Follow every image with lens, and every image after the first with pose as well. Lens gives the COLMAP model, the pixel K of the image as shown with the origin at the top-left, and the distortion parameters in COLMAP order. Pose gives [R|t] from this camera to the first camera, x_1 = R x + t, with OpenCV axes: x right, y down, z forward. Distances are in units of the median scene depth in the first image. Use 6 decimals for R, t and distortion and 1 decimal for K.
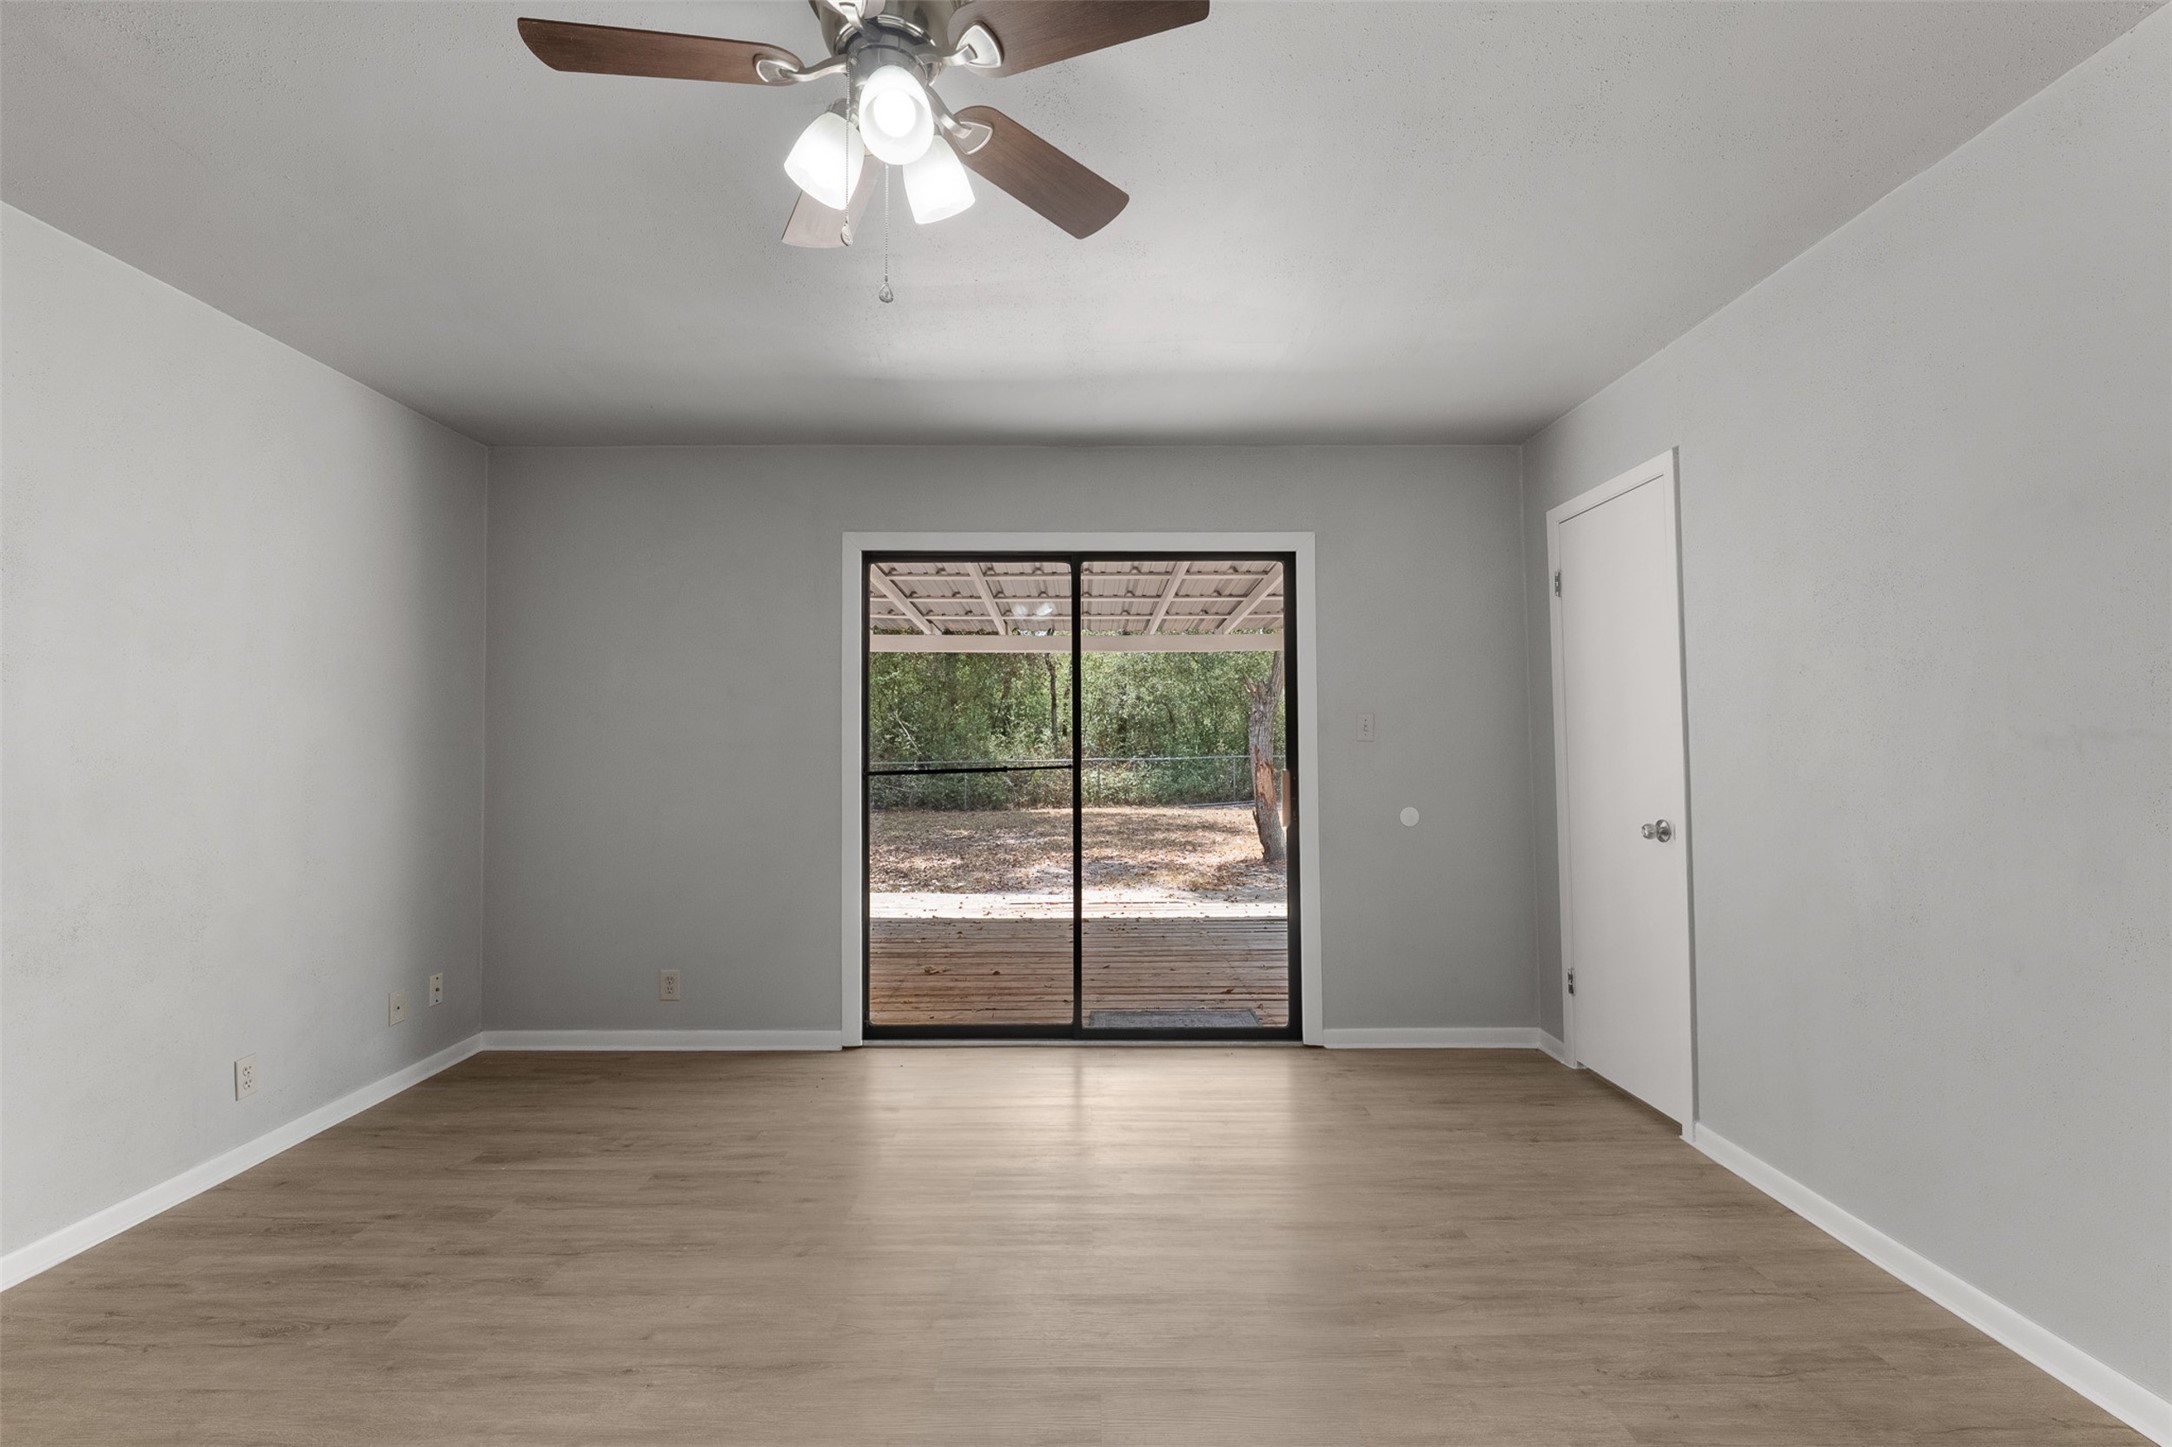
lens RADIAL K [[914.0, 0, 1098.7], [0, 914.0, 722.1], [0, 0, 1]] dist [-0.011532, 0.000175]
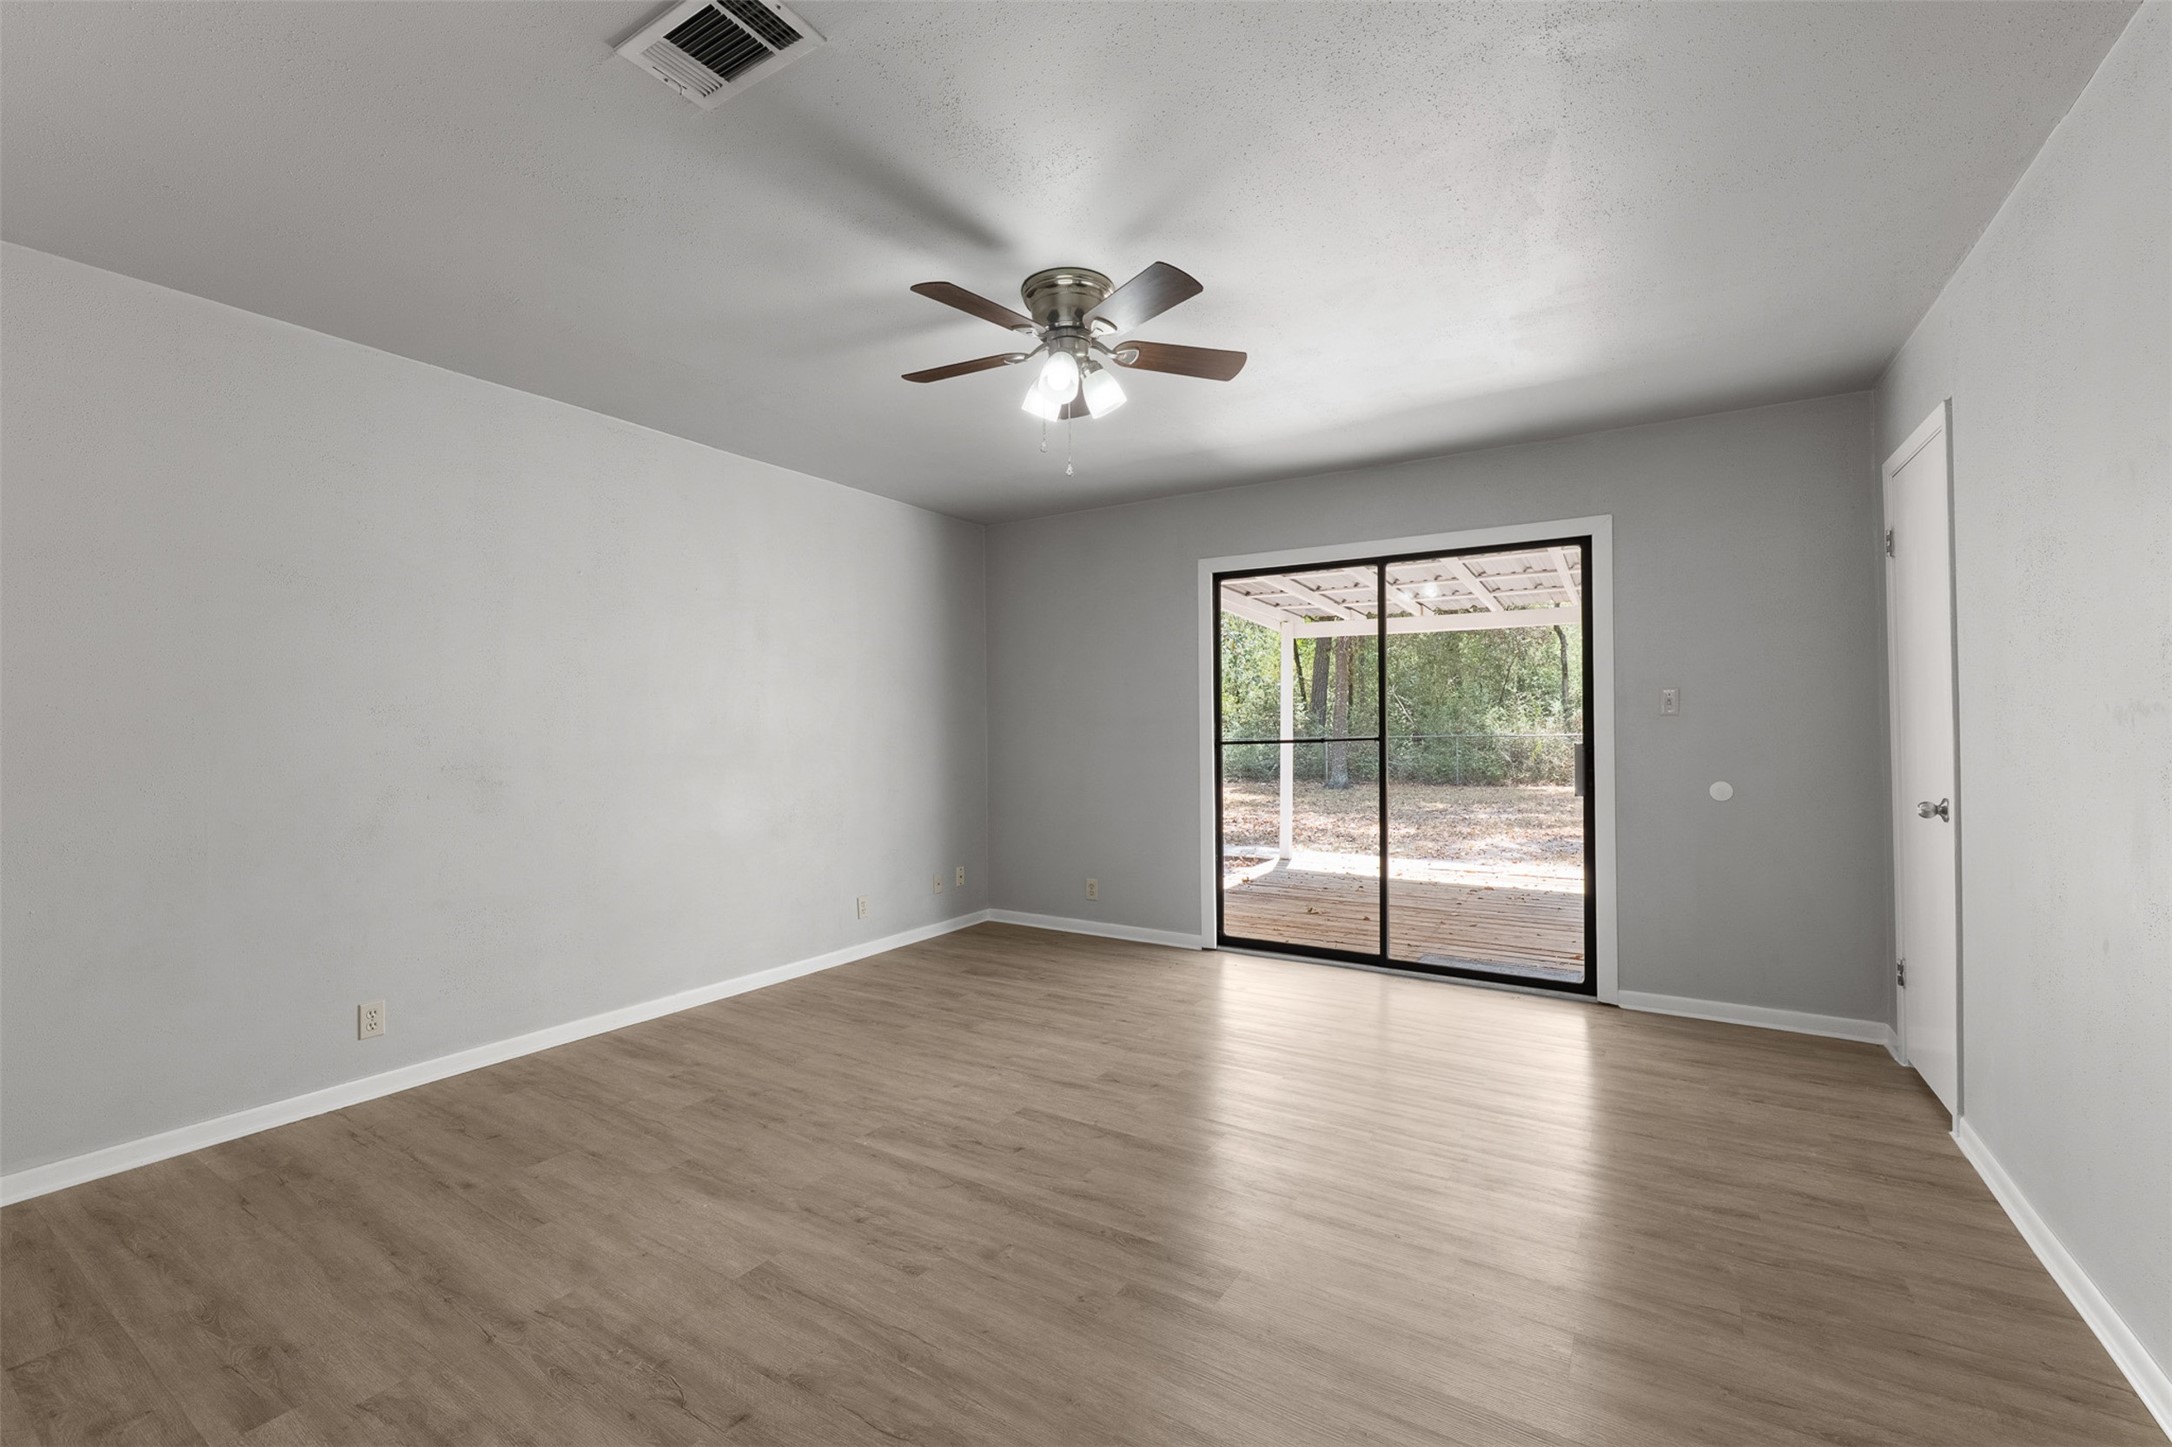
lens RADIAL K [[914.0, 0, 1098.7], [0, 914.0, 722.1], [0, 0, 1]] dist [-0.011532, 0.000175]
pose [[0.844935, -0.004520, -0.534850, 0.333442], [0.019686, 0.999550, 0.022653, -0.007522], [0.534507, -0.029669, 0.844643, -0.215343]]
